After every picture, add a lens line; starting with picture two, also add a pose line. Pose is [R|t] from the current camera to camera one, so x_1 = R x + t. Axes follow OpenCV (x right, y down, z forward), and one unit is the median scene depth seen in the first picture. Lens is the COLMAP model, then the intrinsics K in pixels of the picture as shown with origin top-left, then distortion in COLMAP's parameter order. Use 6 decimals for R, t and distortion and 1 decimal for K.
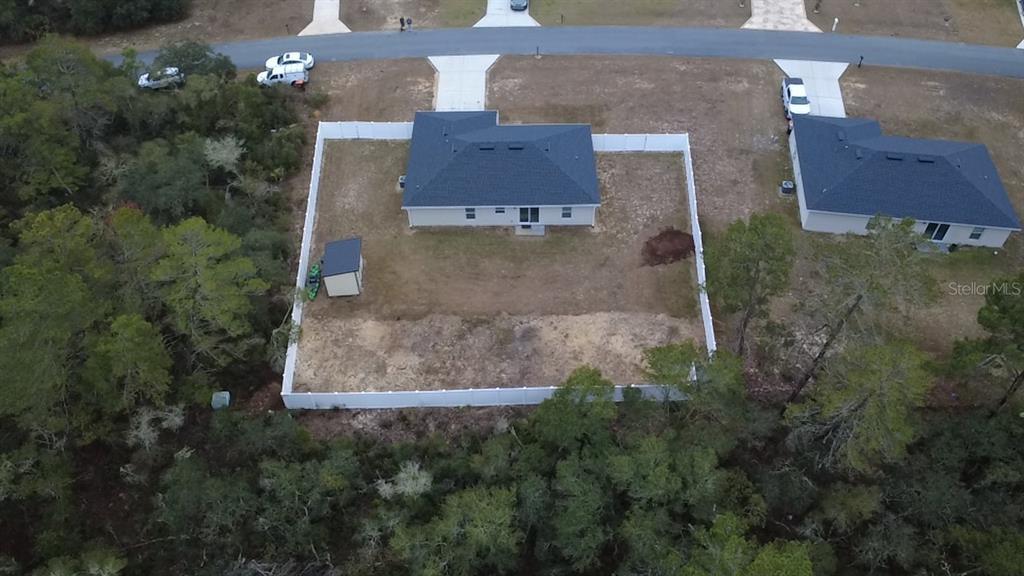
lens RADIAL K [[752.8, 0, 511.1], [0, 752.8, 289.9], [0, 0, 1]] dist [-0.000394, 0.000623]
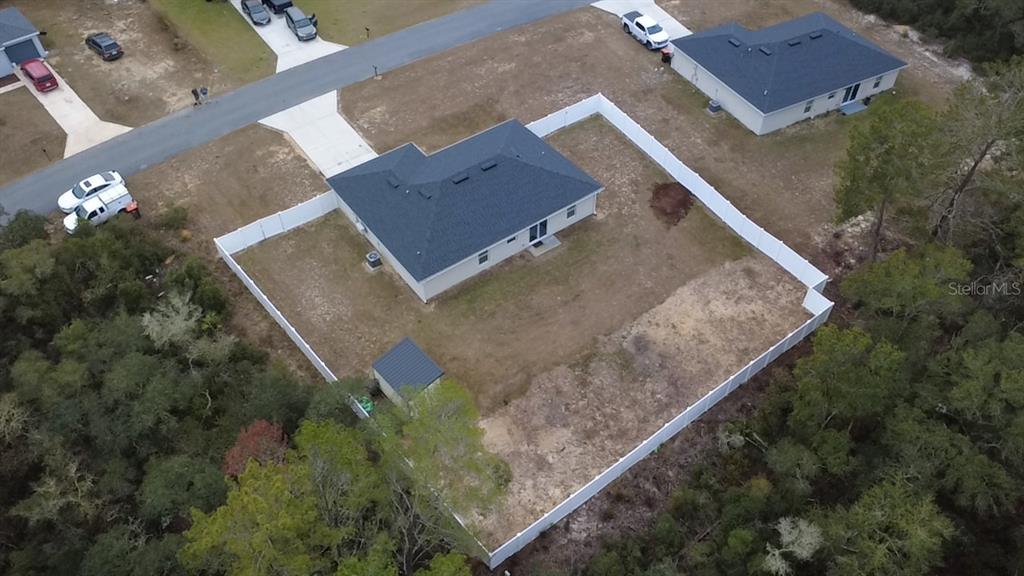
lens RADIAL K [[752.8, 0, 510.1], [0, 752.8, 289.0], [0, 0, 1]] dist [-0.000394, 0.000623]
pose [[0.806986, -0.432143, 0.402524, -0.367053], [0.436563, 0.895534, 0.086201, -0.122020], [-0.397726, 0.106165, 0.911342, 0.209928]]
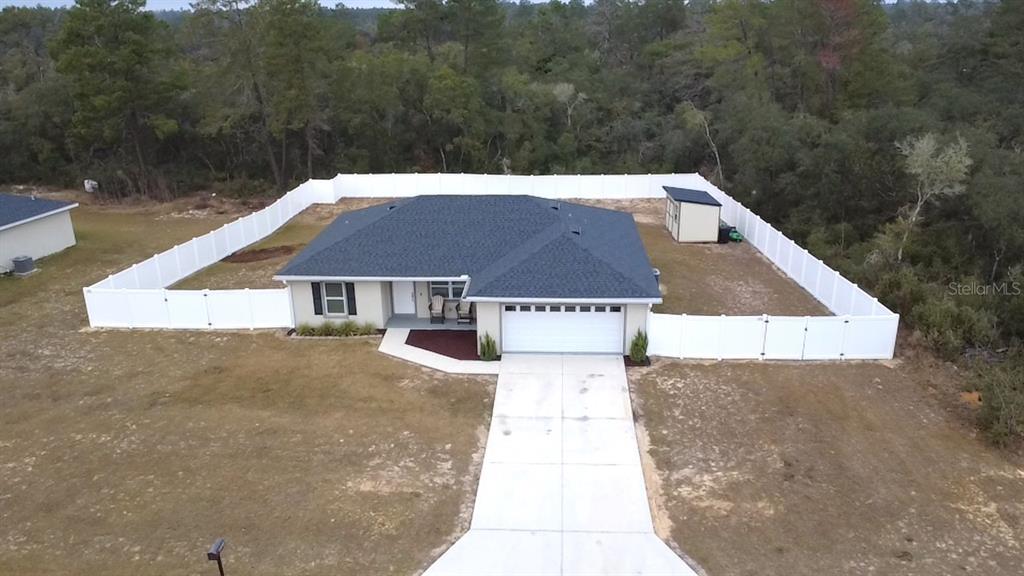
lens RADIAL K [[752.8, 0, 510.7], [0, 752.8, 287.2], [0, 0, 1]] dist [-0.000394, 0.000623]
pose [[-0.997504, 0.001976, 0.070585, -0.079068], [0.065863, 0.386432, 0.919963, -0.667611], [-0.025458, 0.922316, -0.385598, 1.236662]]
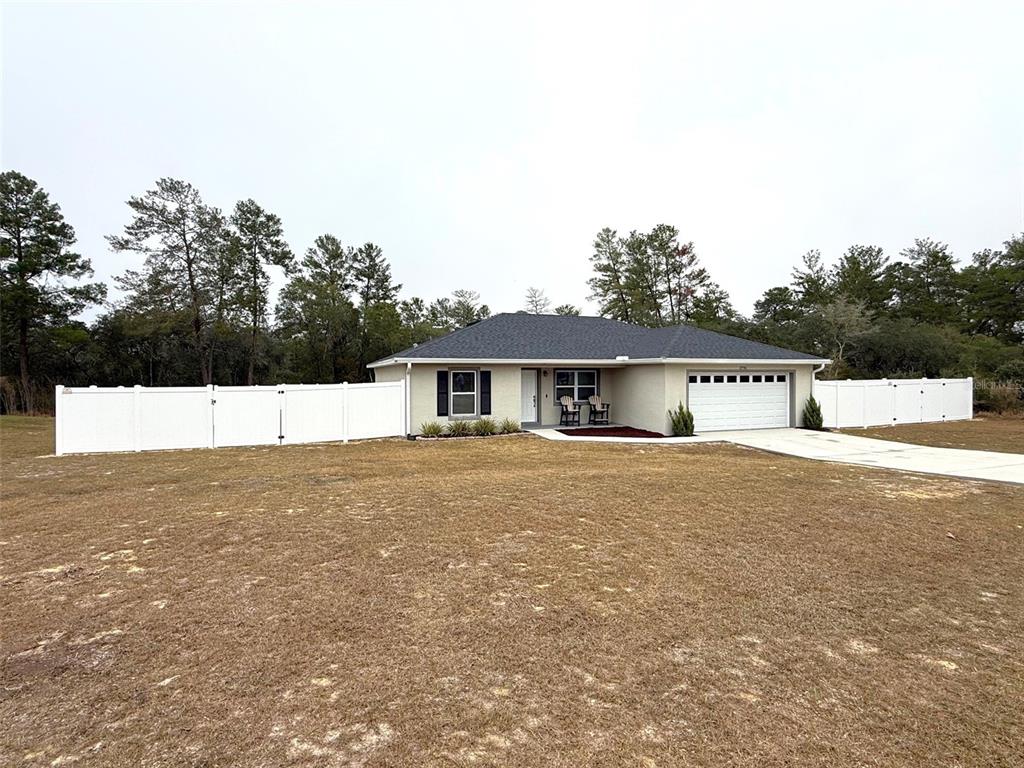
lens RADIAL K [[525.4, 0, 513.2], [0, 525.4, 378.3], [0, 0, 1]] dist [-0.001628, -0.000612]
pose [[-0.940878, 0.015830, -0.338376, 0.141613], [-0.239844, 0.674275, 0.698447, -0.416659], [0.239215, 0.738311, -0.630614, 1.227946]]
